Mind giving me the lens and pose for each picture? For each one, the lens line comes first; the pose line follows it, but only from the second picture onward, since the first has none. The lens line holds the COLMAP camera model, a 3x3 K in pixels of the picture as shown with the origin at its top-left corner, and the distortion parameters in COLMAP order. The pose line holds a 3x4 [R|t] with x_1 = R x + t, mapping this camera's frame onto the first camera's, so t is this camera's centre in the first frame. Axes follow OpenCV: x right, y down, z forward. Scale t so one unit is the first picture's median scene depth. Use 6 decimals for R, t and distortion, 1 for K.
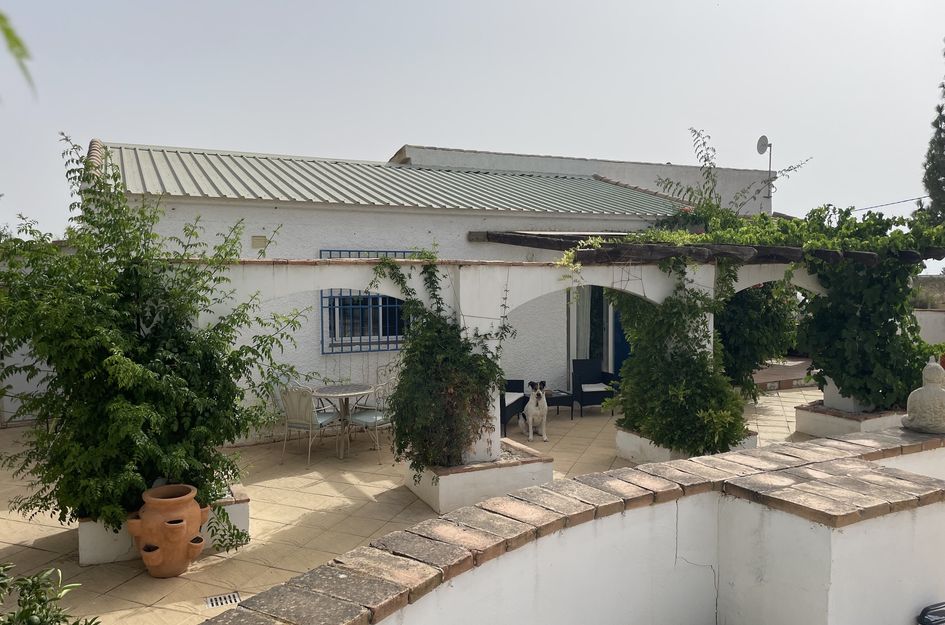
lens RADIAL K [[716.1, 0, 466.9], [0, 716.1, 315.1], [0, 0, 1]] dist [0.102752, -0.137660]
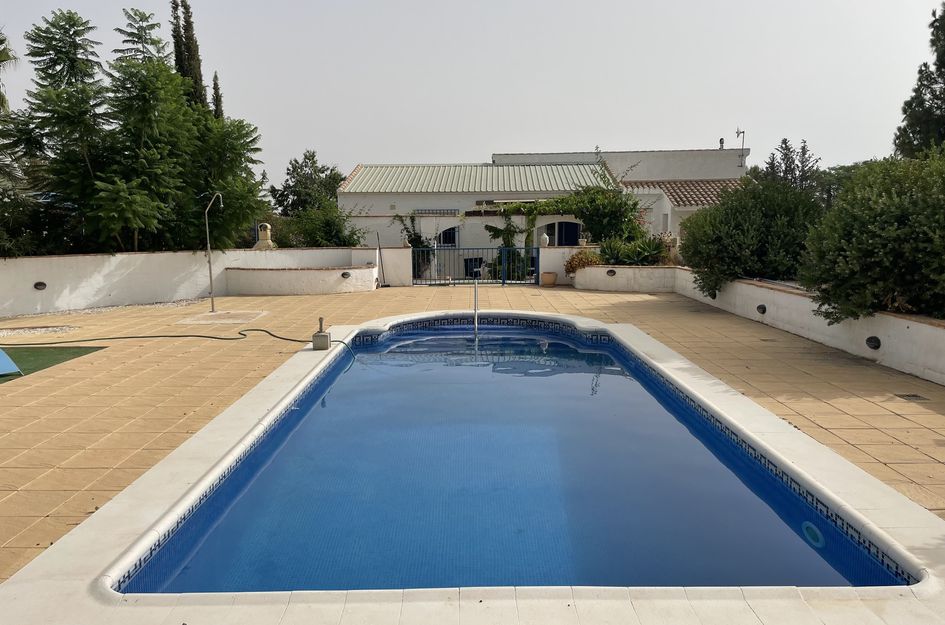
lens RADIAL K [[716.1, 0, 466.9], [0, 716.1, 315.1], [0, 0, 1]] dist [0.102752, -0.137660]
pose [[0.884972, 0.060066, -0.461754, 1.179083], [-0.021420, 0.995847, 0.088490, 0.056262], [0.465152, -0.068421, 0.882583, -1.240049]]
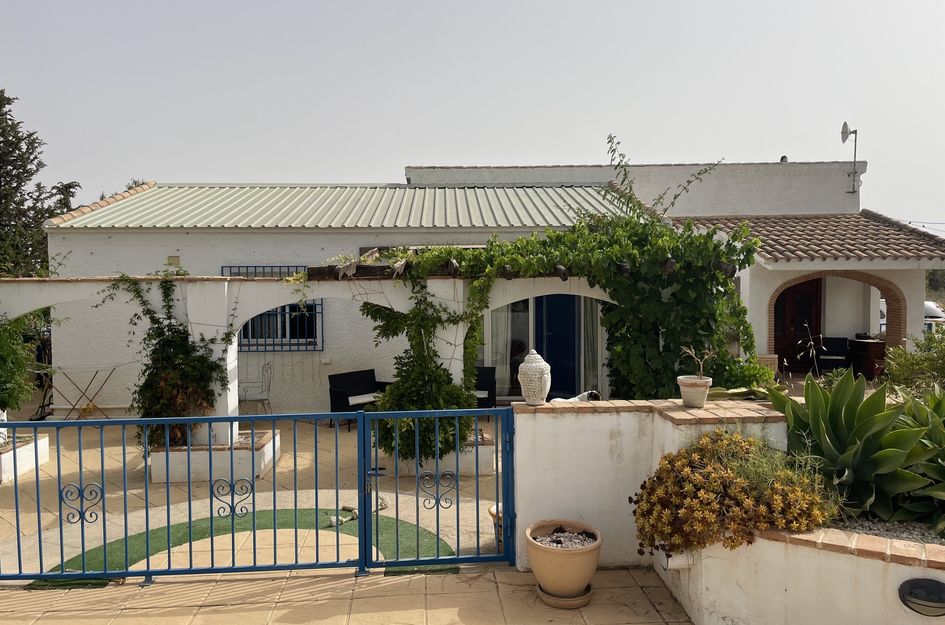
lens RADIAL K [[716.1, 0, 466.9], [0, 716.1, 315.1], [0, 0, 1]] dist [0.102752, -0.137660]
pose [[0.916069, 0.015820, -0.400708, 0.641060], [-0.017721, 0.999842, -0.001039, -0.013868], [0.400629, 0.008052, 0.916205, 0.047225]]
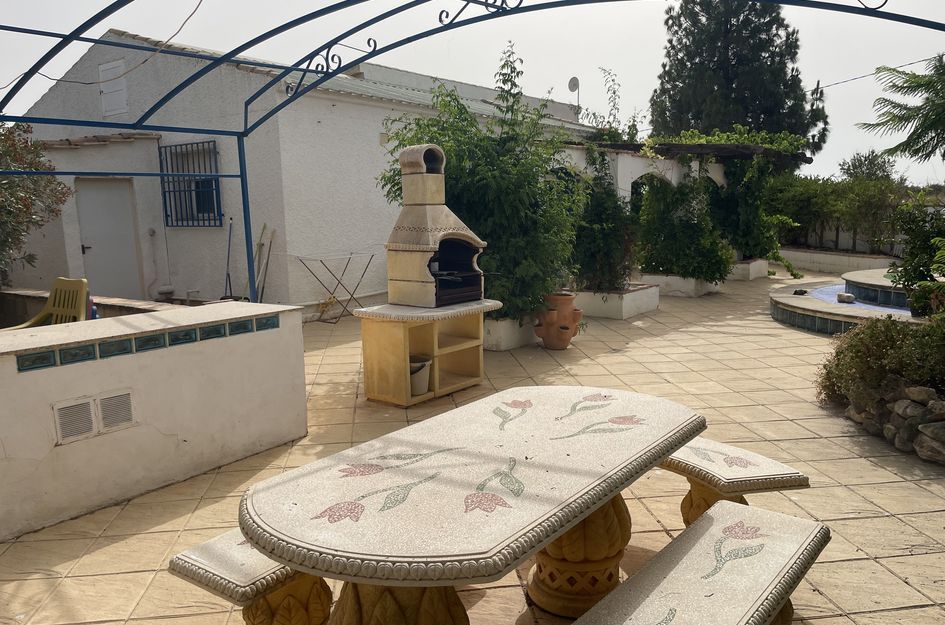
lens RADIAL K [[716.1, 0, 466.9], [0, 716.1, 315.1], [0, 0, 1]] dist [0.102752, -0.137660]
pose [[0.890836, -0.071310, 0.448695, -0.671100], [0.029878, 0.994663, 0.098761, 0.072326], [-0.453342, -0.074573, 0.888211, -0.142990]]
